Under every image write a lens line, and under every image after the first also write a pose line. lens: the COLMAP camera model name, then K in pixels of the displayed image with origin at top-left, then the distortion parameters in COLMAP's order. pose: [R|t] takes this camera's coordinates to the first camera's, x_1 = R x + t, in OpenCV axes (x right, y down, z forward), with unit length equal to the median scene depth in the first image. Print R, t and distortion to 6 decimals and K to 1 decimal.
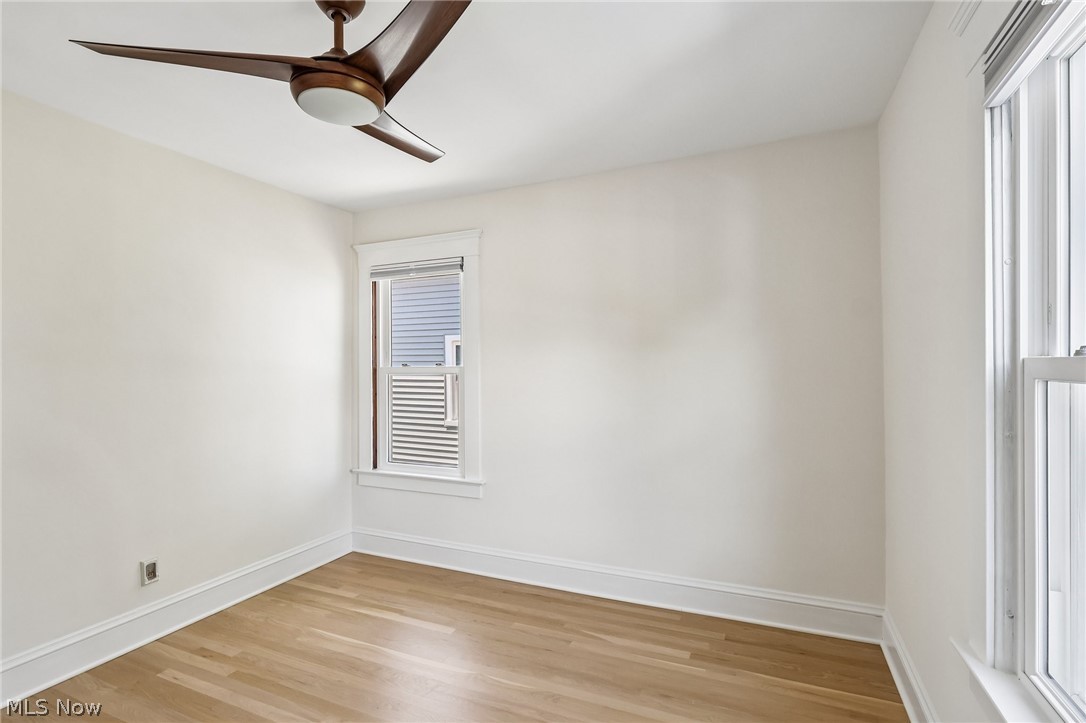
lens RADIAL K [[515.5, 0, 543.0], [0, 515.5, 361.5], [0, 0, 1]] dist [0.001387, -0.000083]
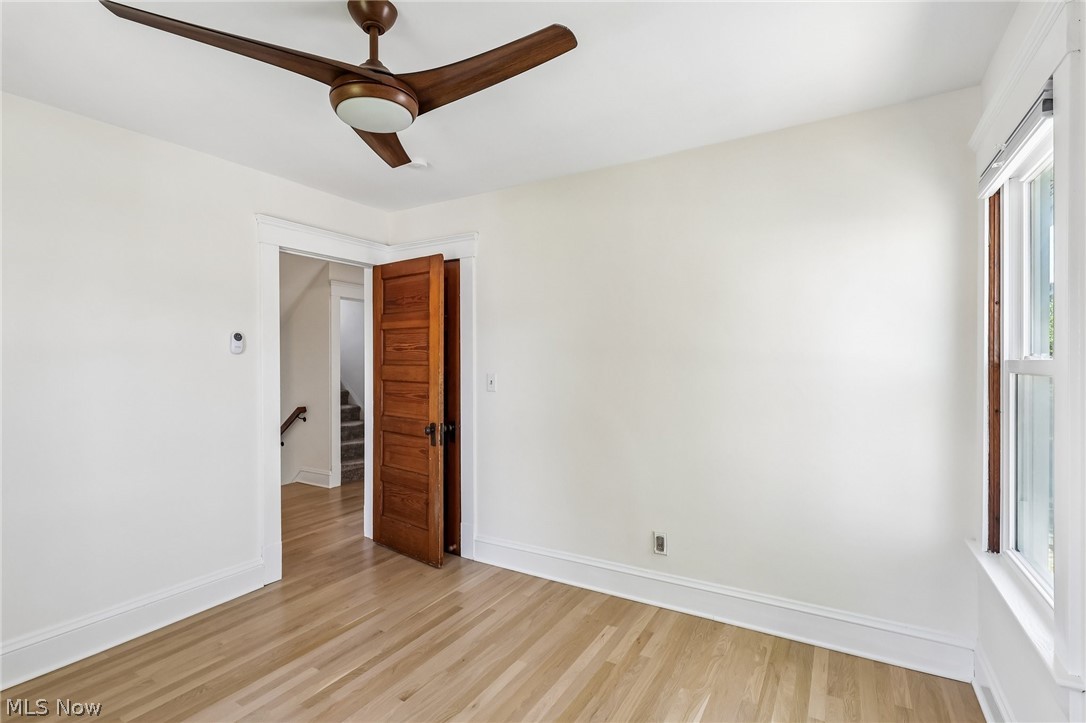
lens RADIAL K [[515.5, 0, 543.0], [0, 515.5, 361.5], [0, 0, 1]] dist [0.001387, -0.000083]
pose [[-0.123619, 0.004525, -0.992319, 0.342332], [0.011924, 0.999924, 0.003074, 0.007513], [0.992258, -0.011452, -0.123664, 0.823943]]
